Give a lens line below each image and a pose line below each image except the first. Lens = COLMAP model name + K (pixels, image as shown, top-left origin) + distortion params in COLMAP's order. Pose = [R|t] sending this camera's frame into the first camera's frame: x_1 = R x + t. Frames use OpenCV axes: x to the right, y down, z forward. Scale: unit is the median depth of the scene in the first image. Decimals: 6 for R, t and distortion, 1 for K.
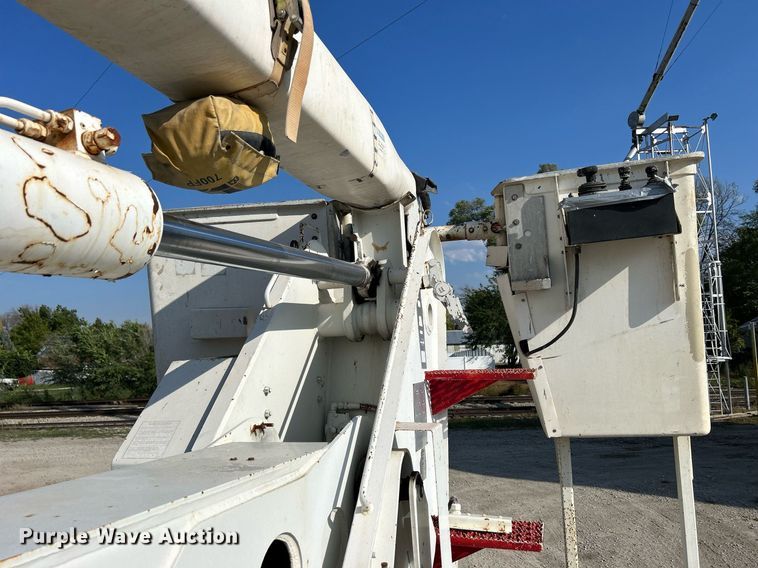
lens RADIAL K [[573.9, 0, 374.5], [0, 573.9, 283.4], [0, 0, 1]] dist [0.046833, -0.031725]
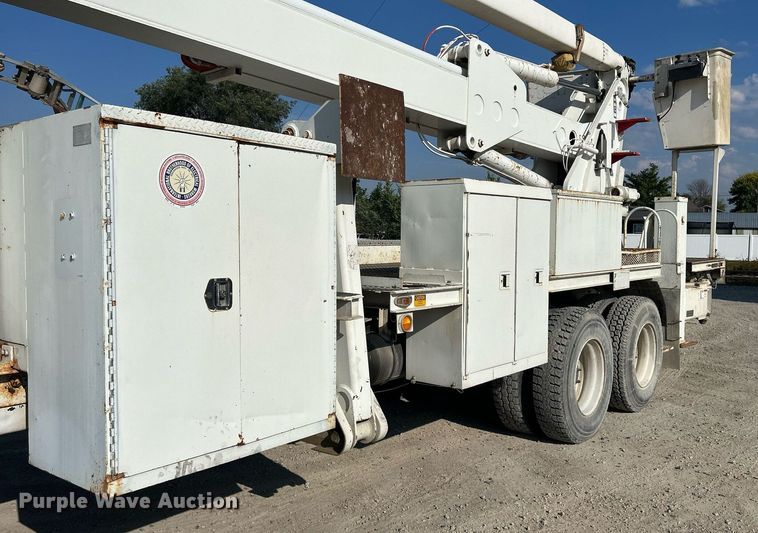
lens RADIAL K [[672.7, 0, 385.2], [0, 672.7, 269.6], [0, 0, 1]] dist [0.013490, -0.015719]
pose [[0.913898, 0.068636, -0.400099, 0.440258], [-0.001250, 0.986074, 0.166303, 0.320556], [0.405941, -0.151484, 0.901257, -2.939839]]
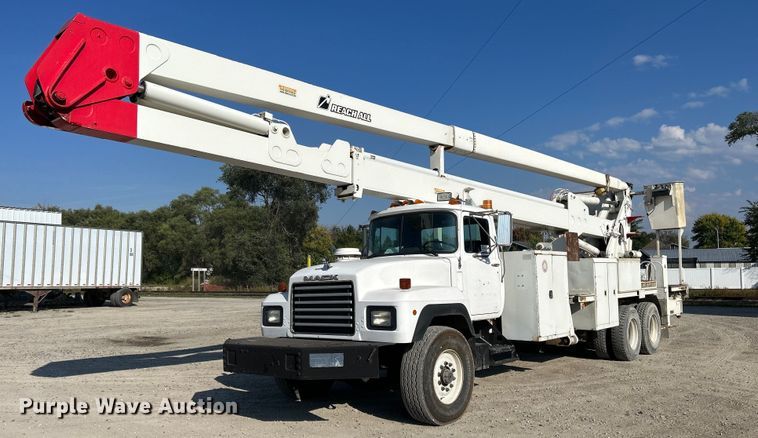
lens RADIAL K [[588.4, 0, 350.8], [0, 588.4, 252.8], [0, 0, 1]] dist [0.007621, -0.003277]
pose [[0.890294, 0.005303, -0.455356, 0.322708], [0.032610, 0.996623, 0.075364, -0.046993], [0.454217, -0.081945, 0.887114, -5.949838]]
